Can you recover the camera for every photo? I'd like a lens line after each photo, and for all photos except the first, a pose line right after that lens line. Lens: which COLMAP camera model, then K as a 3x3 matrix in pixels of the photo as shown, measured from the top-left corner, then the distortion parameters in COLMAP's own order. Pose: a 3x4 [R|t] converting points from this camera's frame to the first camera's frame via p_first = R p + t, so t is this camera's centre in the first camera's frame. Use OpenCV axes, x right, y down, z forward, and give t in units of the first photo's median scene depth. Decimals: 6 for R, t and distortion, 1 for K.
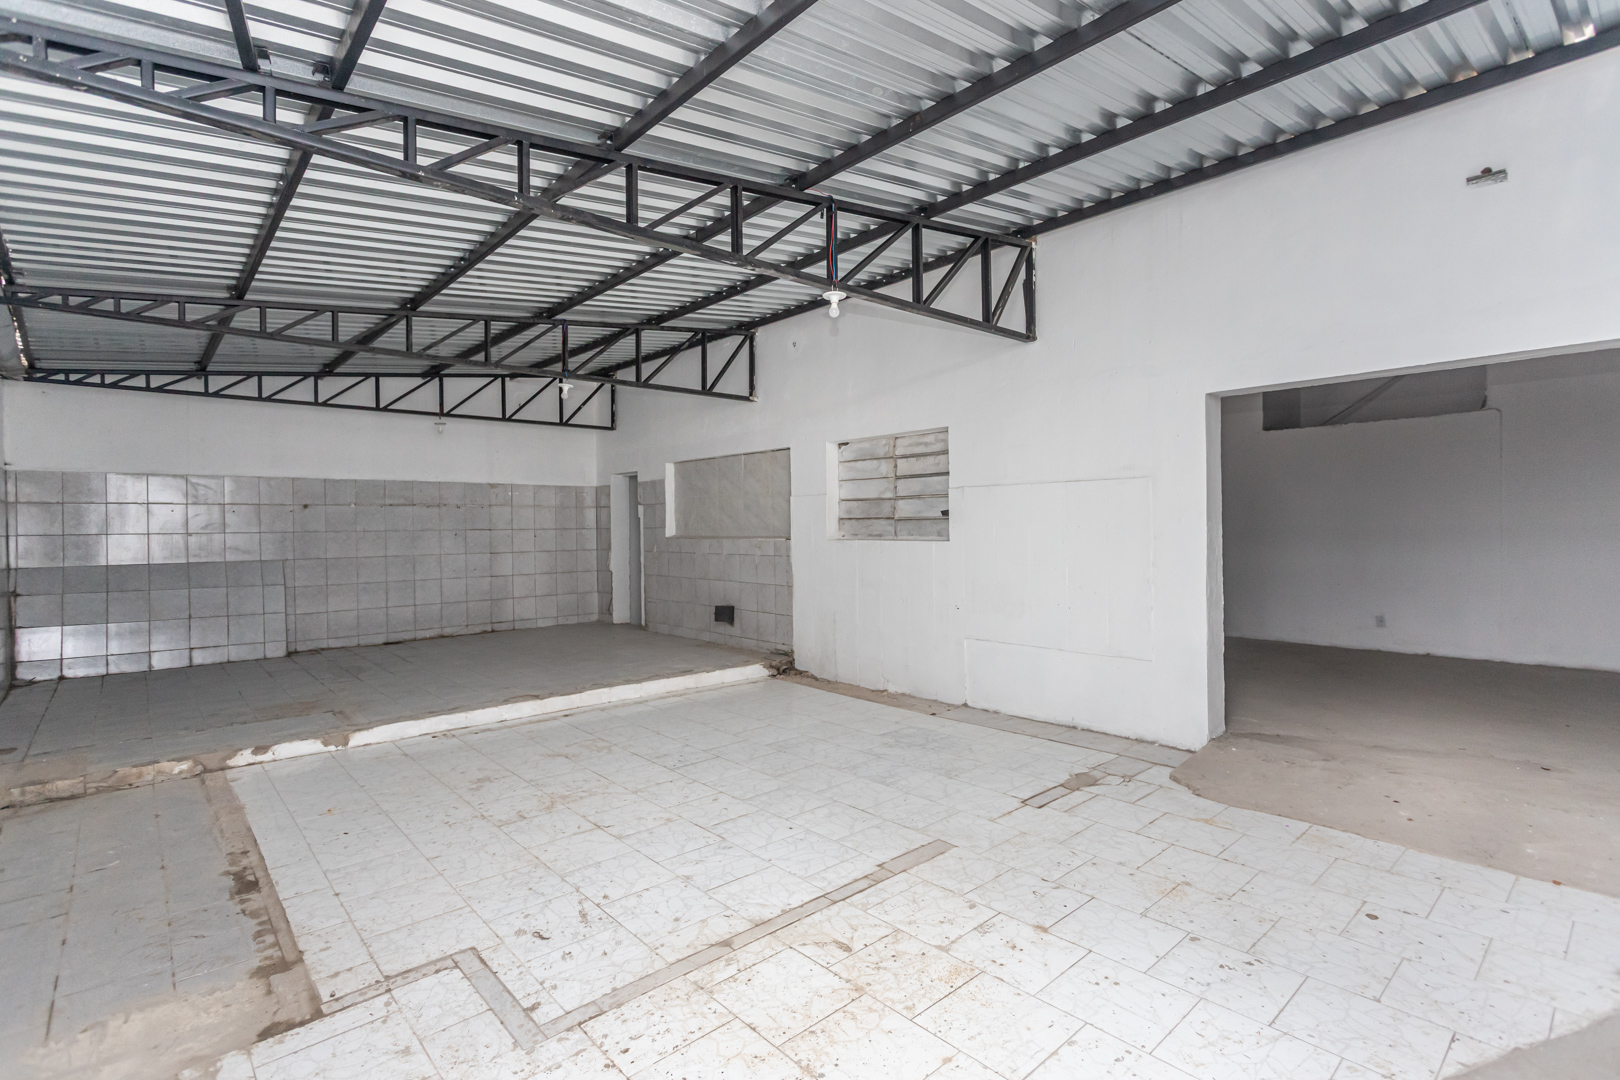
lens RADIAL K [[775.1, 0, 820.1], [0, 775.1, 535.4], [0, 0, 1]] dist [-0.001906, 0.001462]
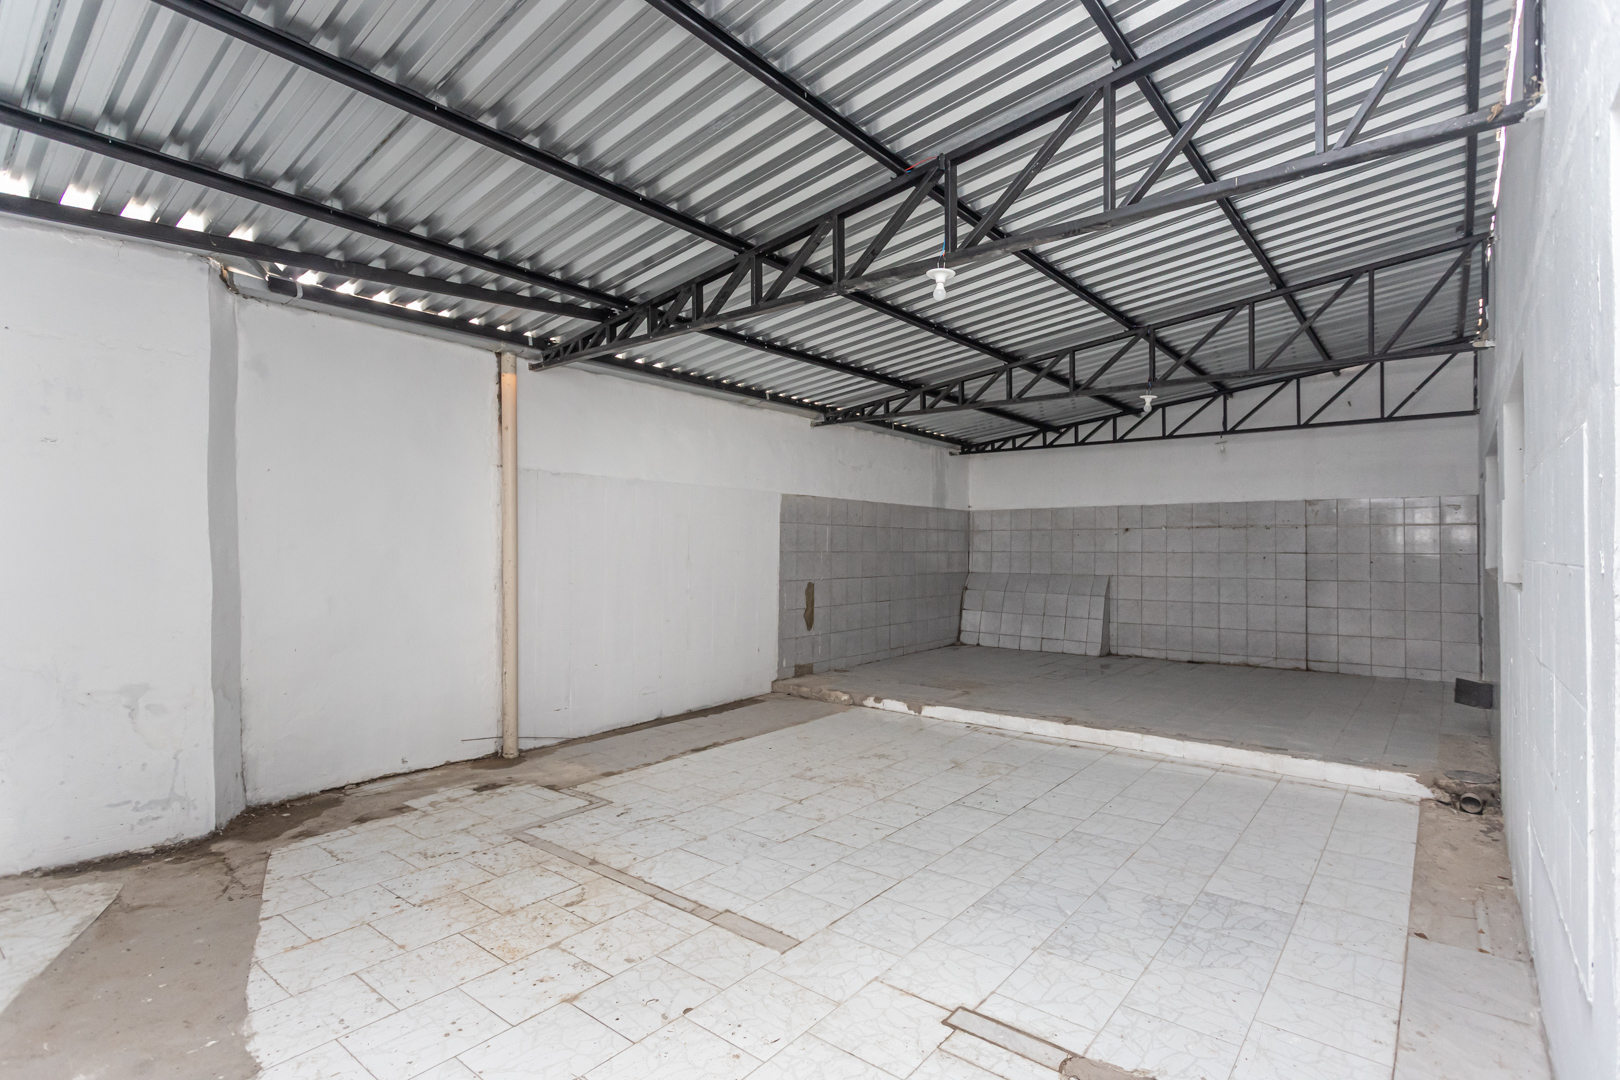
lens RADIAL K [[775.1, 0, 820.1], [0, 775.1, 535.4], [0, 0, 1]] dist [-0.001906, 0.001462]
pose [[0.159344, -0.004755, -0.987212, 0.787740], [-0.019125, 0.999786, -0.007902, -0.022537], [0.987038, 0.020139, 0.159218, 0.723349]]
